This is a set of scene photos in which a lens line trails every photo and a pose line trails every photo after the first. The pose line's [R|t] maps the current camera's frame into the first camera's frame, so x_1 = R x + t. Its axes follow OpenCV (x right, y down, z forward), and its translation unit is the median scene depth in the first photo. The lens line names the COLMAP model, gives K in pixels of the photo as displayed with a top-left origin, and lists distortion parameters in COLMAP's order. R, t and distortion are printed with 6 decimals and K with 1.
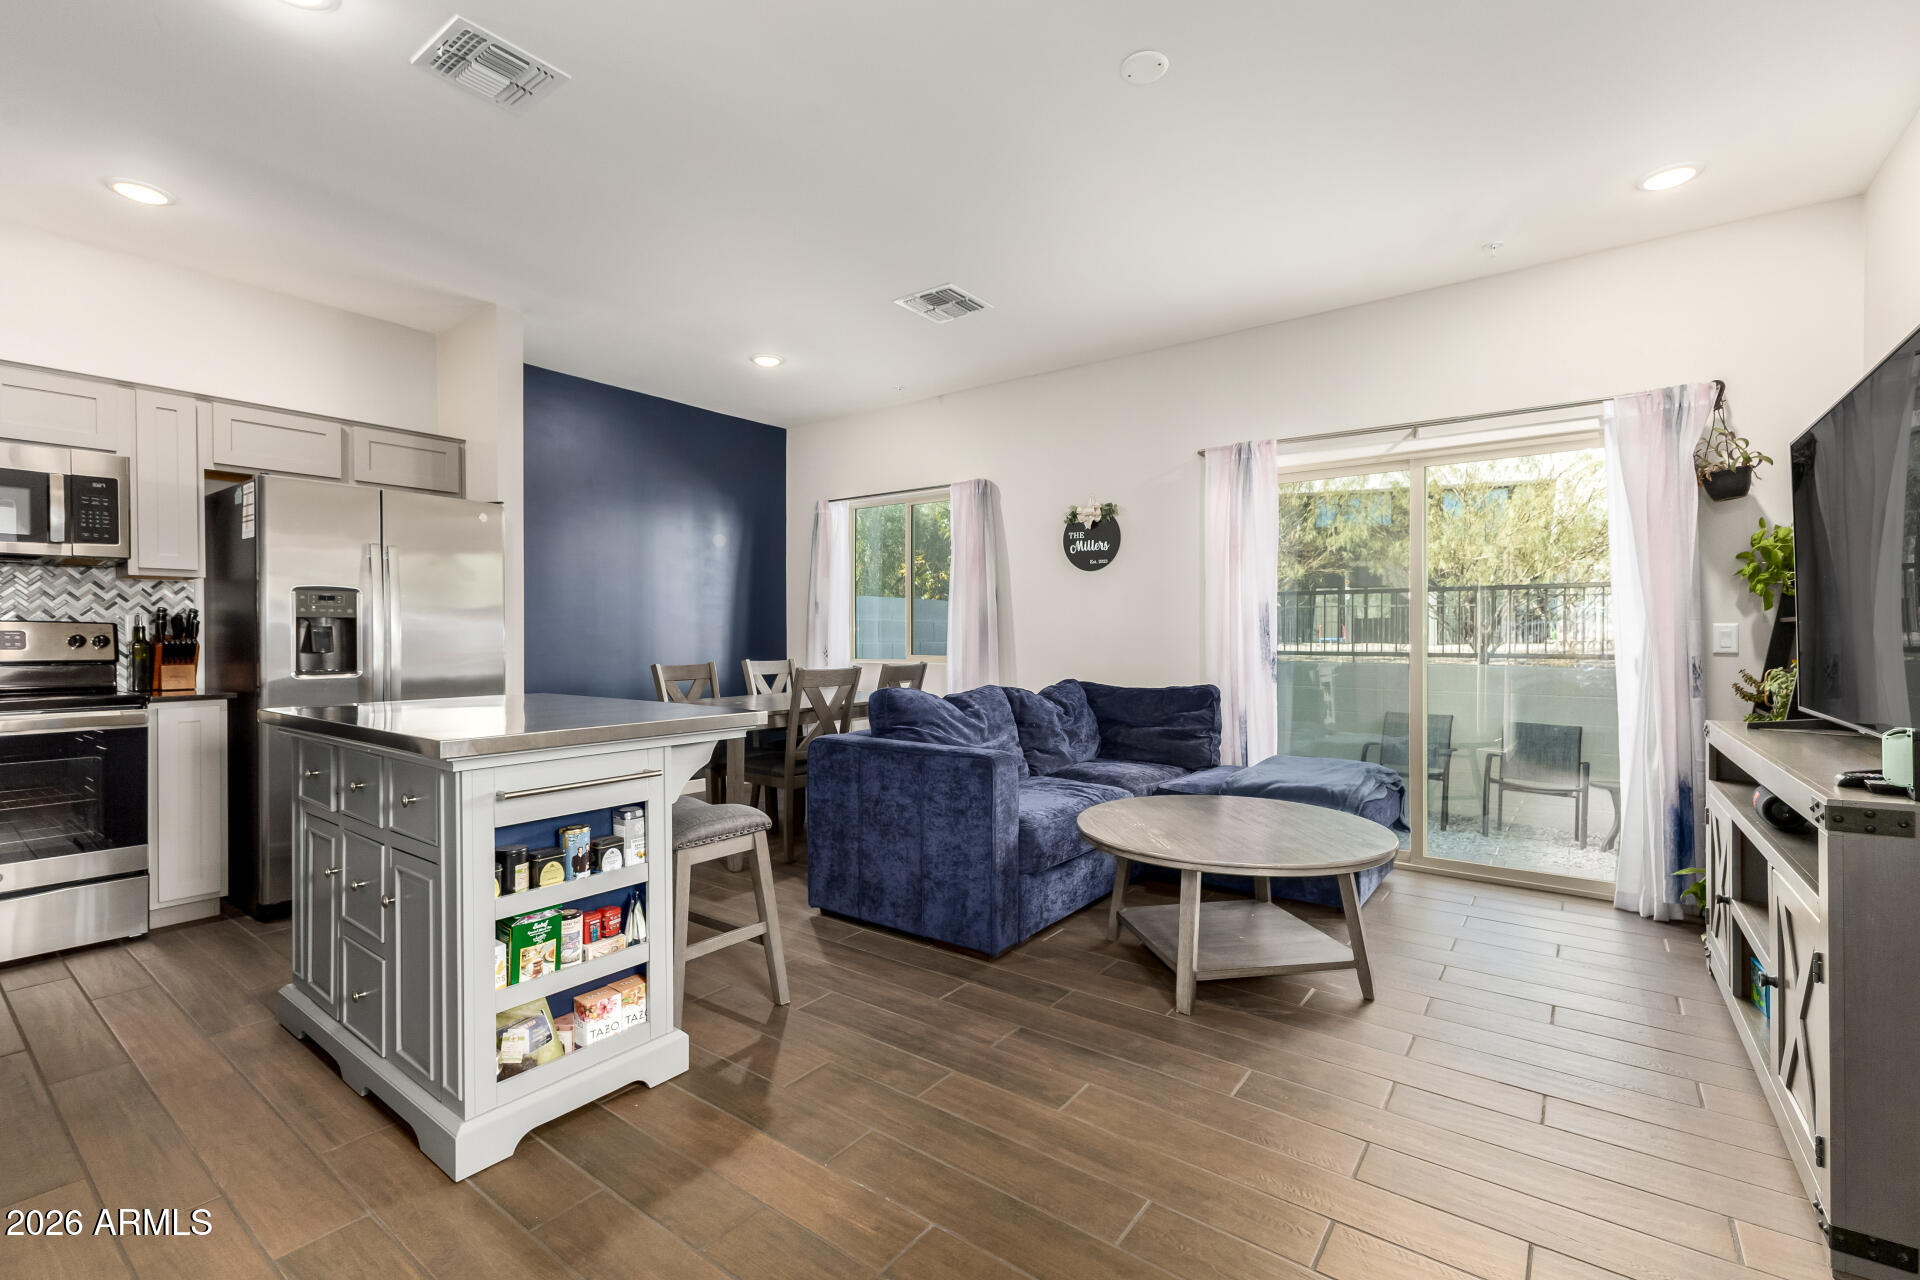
lens RADIAL K [[850.3, 0, 958.3], [0, 850.3, 643.5], [0, 0, 1]] dist [0.013425, -0.001120]
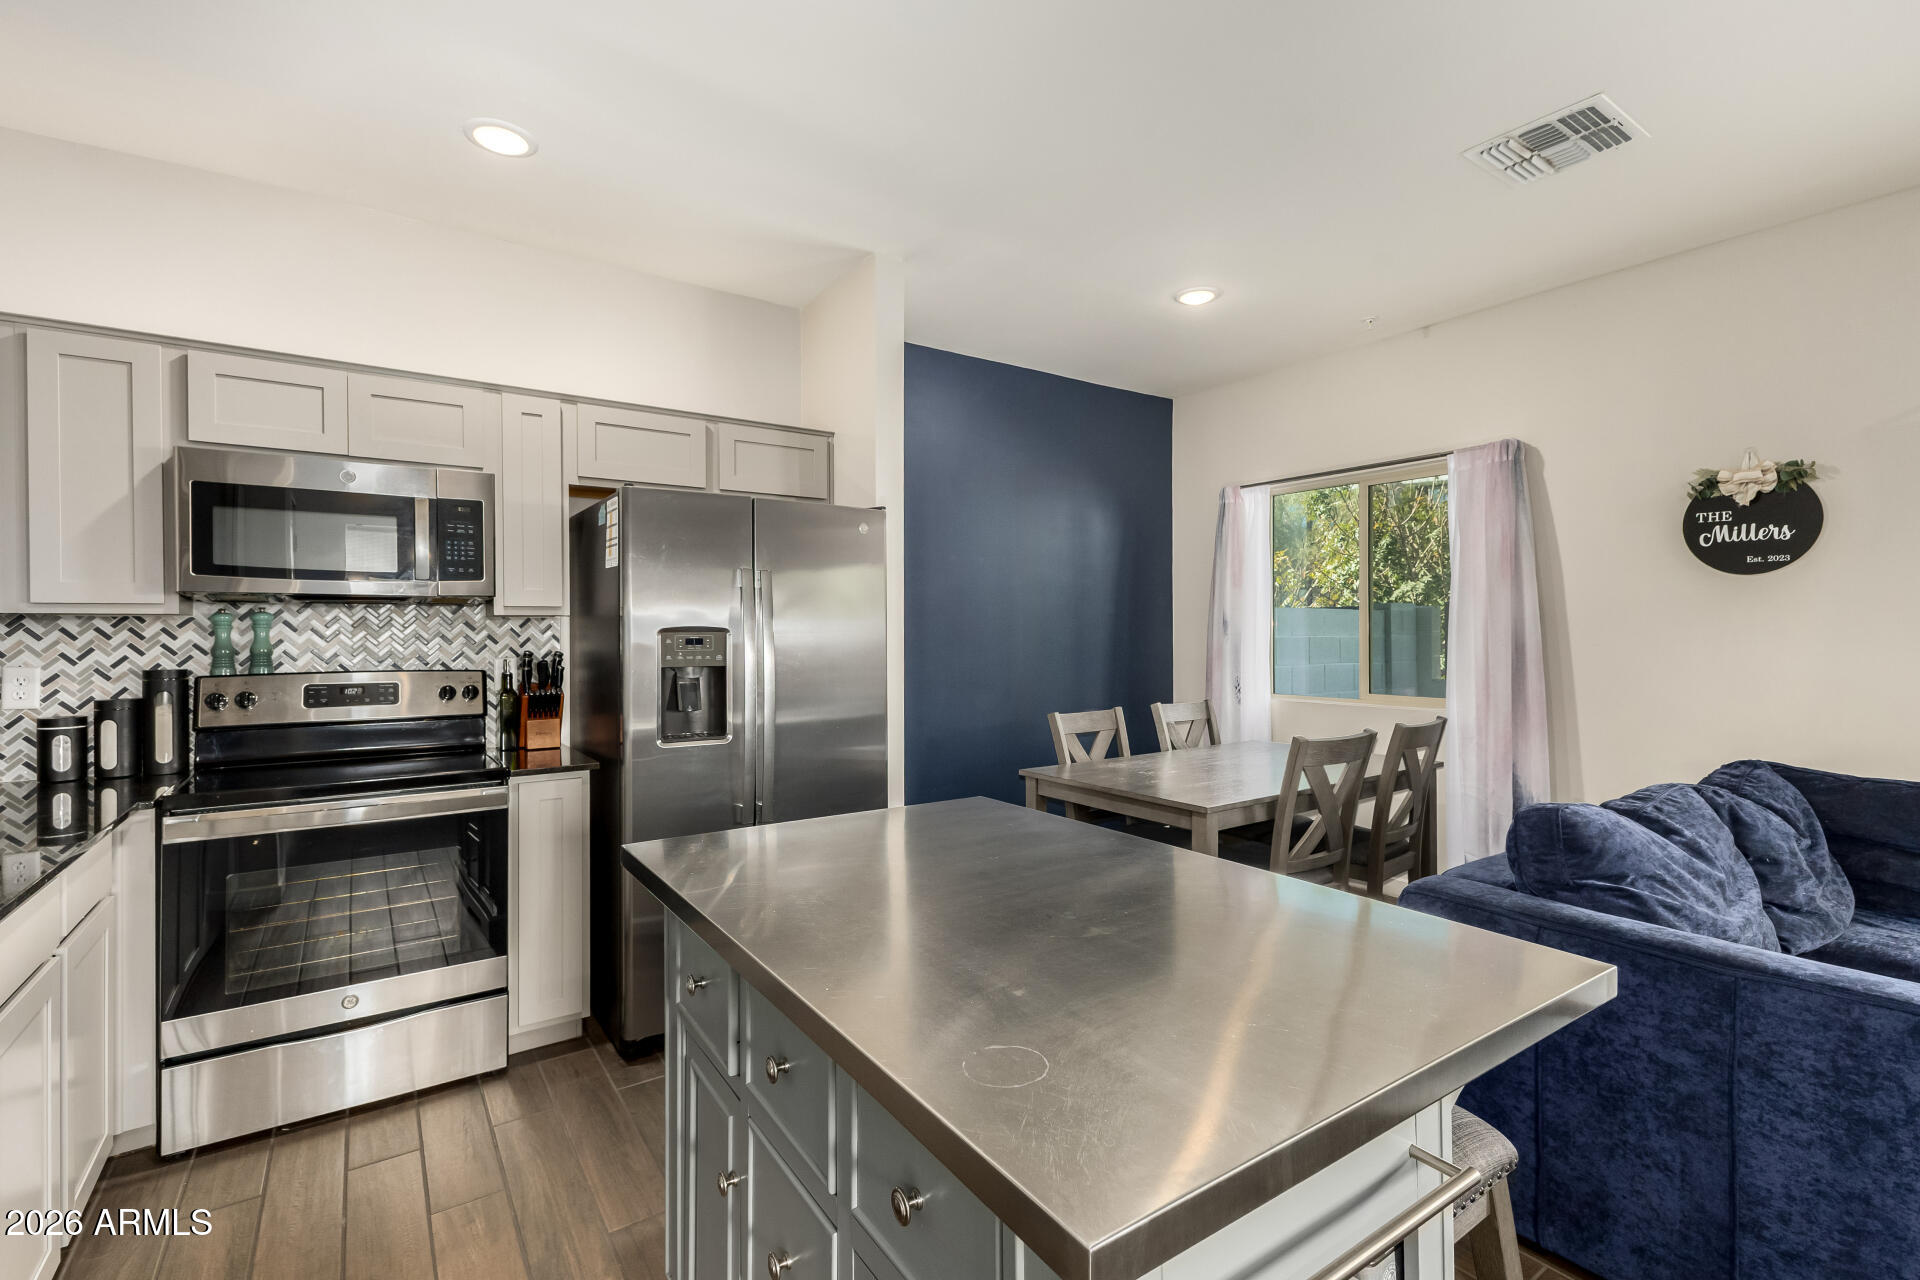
lens RADIAL K [[864.0, 0, 961.4], [0, 864.0, 636.6], [0, 0, 1]] dist [0.016258, -0.003466]
pose [[0.952064, -0.001173, -0.305898, -0.263444], [0.000238, 0.999995, -0.003091, -0.054053], [0.305900, 0.002870, 0.952059, 0.322328]]
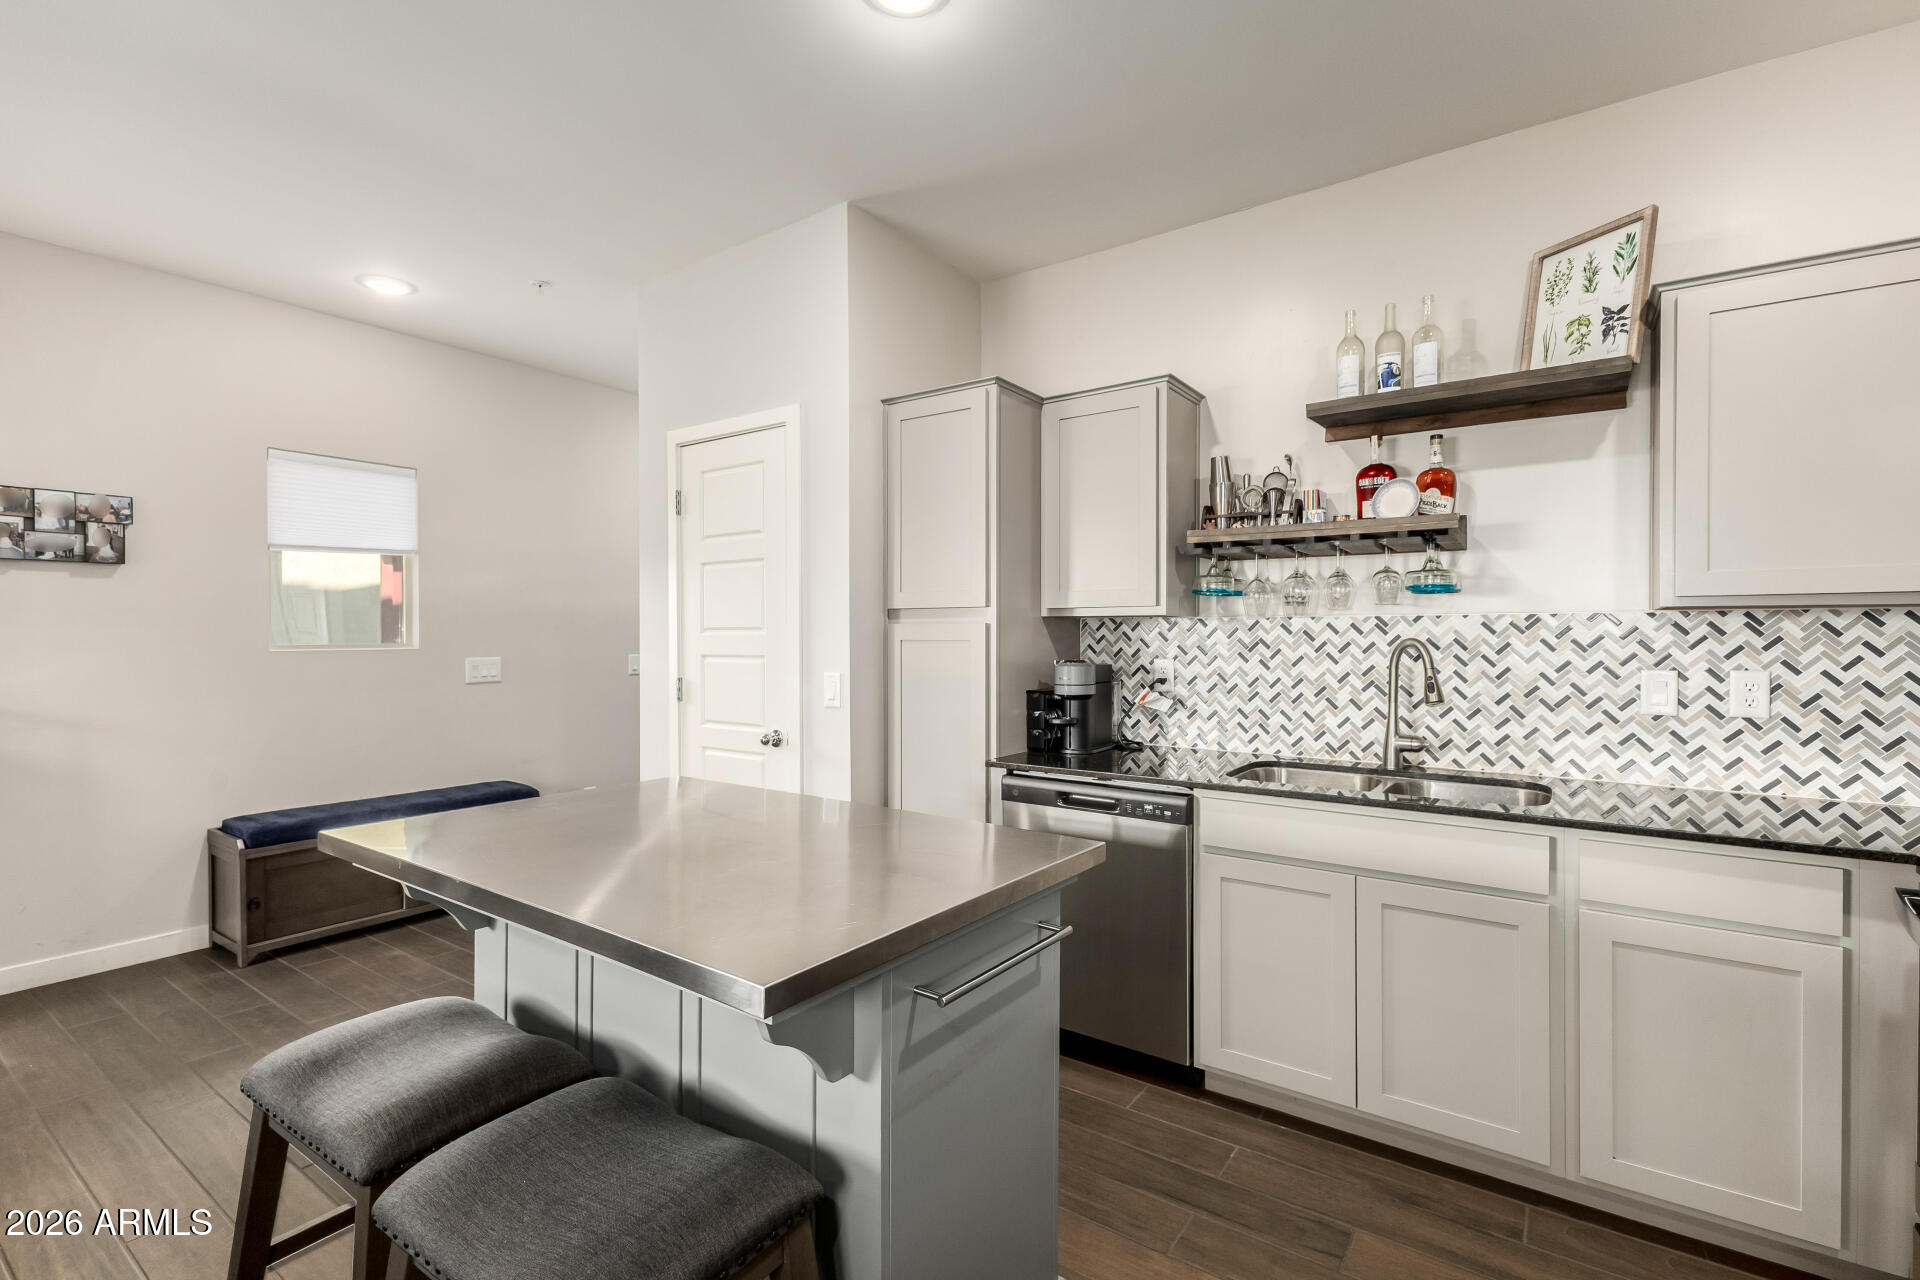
lens RADIAL K [[864.0, 0, 961.4], [0, 864.0, 636.6], [0, 0, 1]] dist [0.016258, -0.003466]
pose [[-0.999332, 0.000684, -0.036527, -0.479820], [0.000207, 0.999915, 0.013073, -0.059787], [0.036533, 0.013057, -0.999247, 1.156877]]
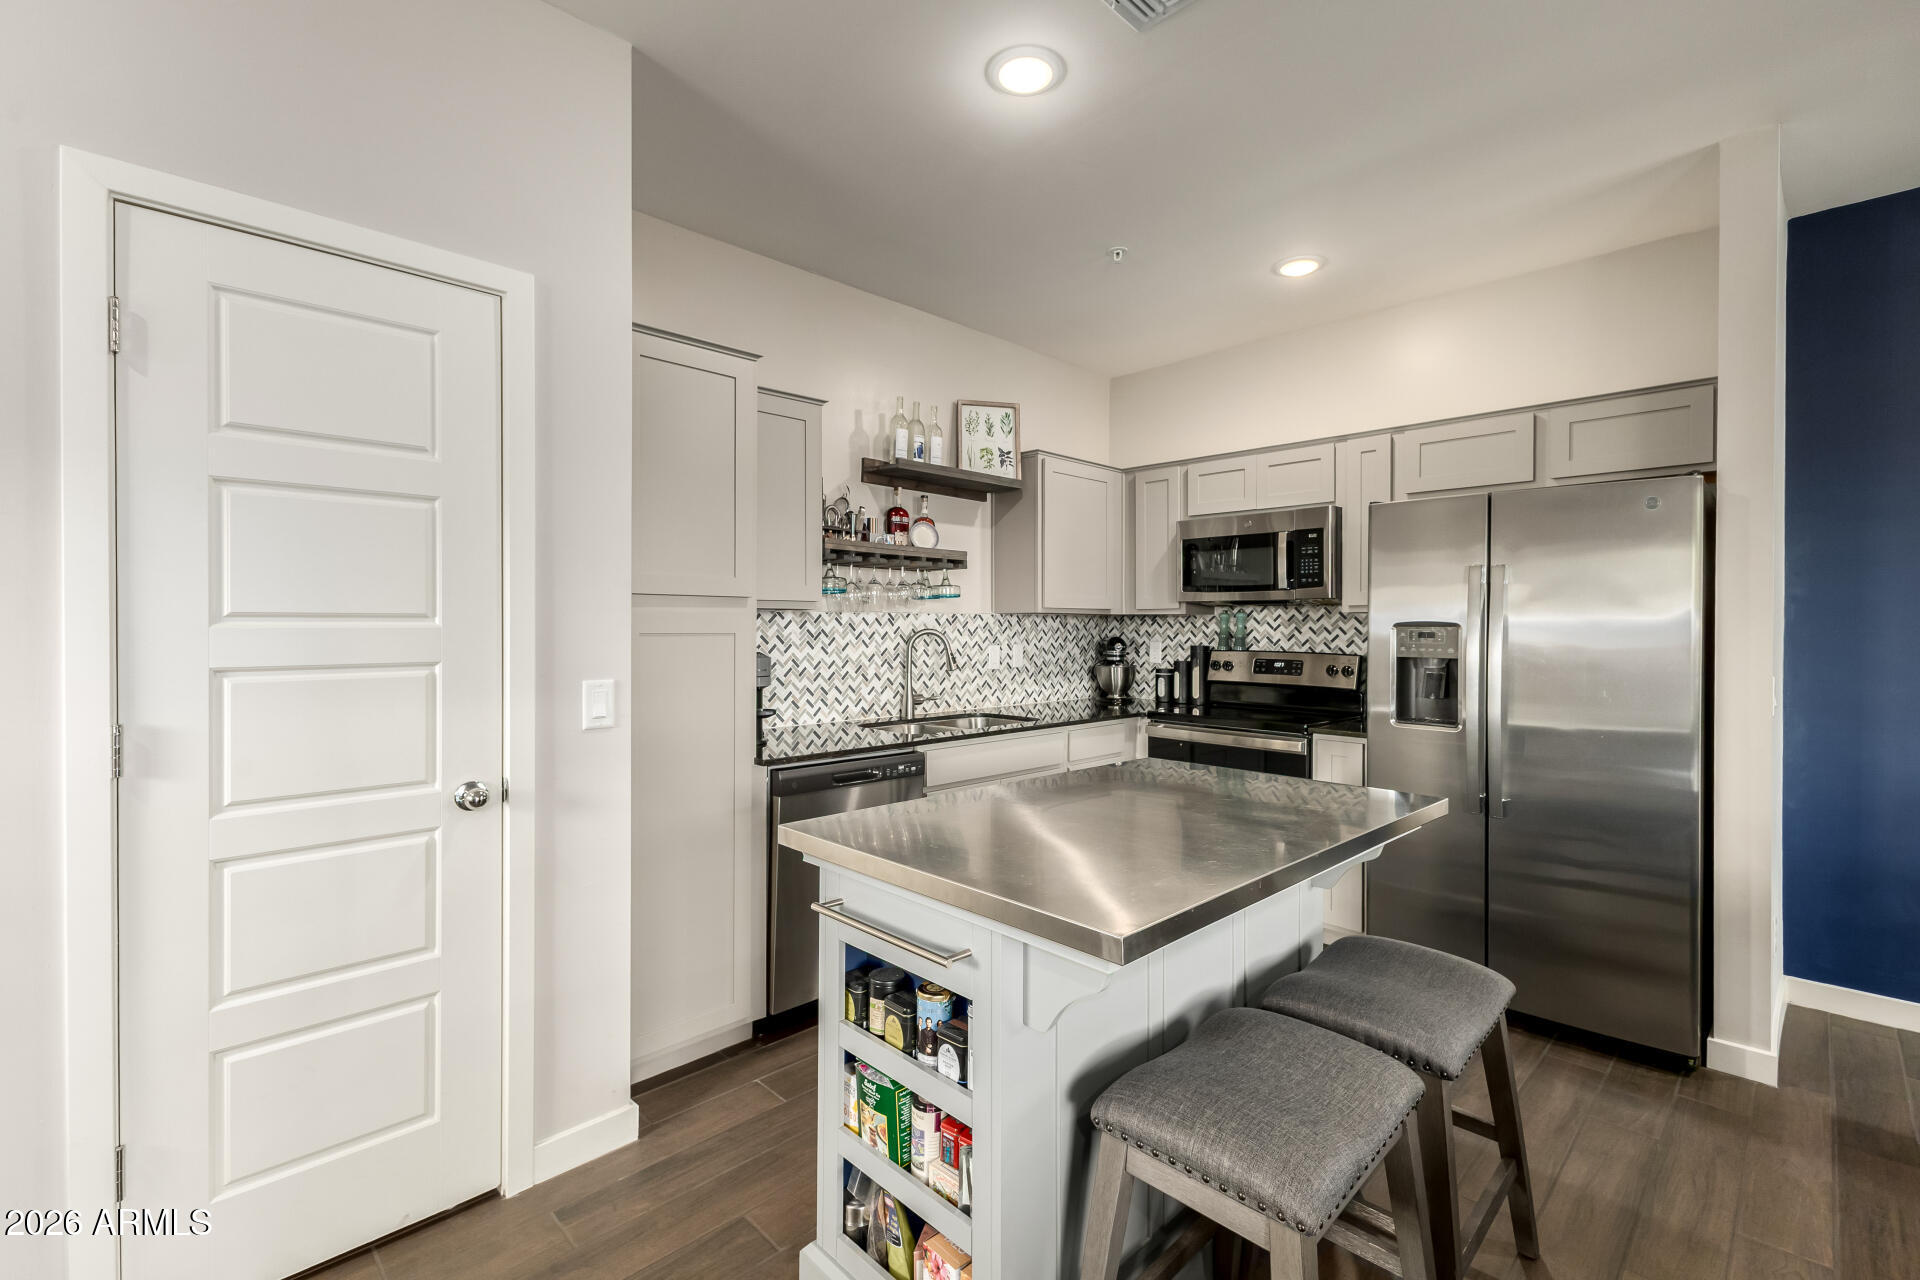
lens RADIAL K [[846.2, 0, 958.0], [0, 846.2, 623.7], [0, 0, 1]] dist [0.014302, 0.000059]
pose [[-0.146867, -0.000176, -0.989156, 0.156533], [-0.015212, 0.999882, 0.002081, -0.058061], [0.989039, 0.015353, -0.146853, 0.649468]]
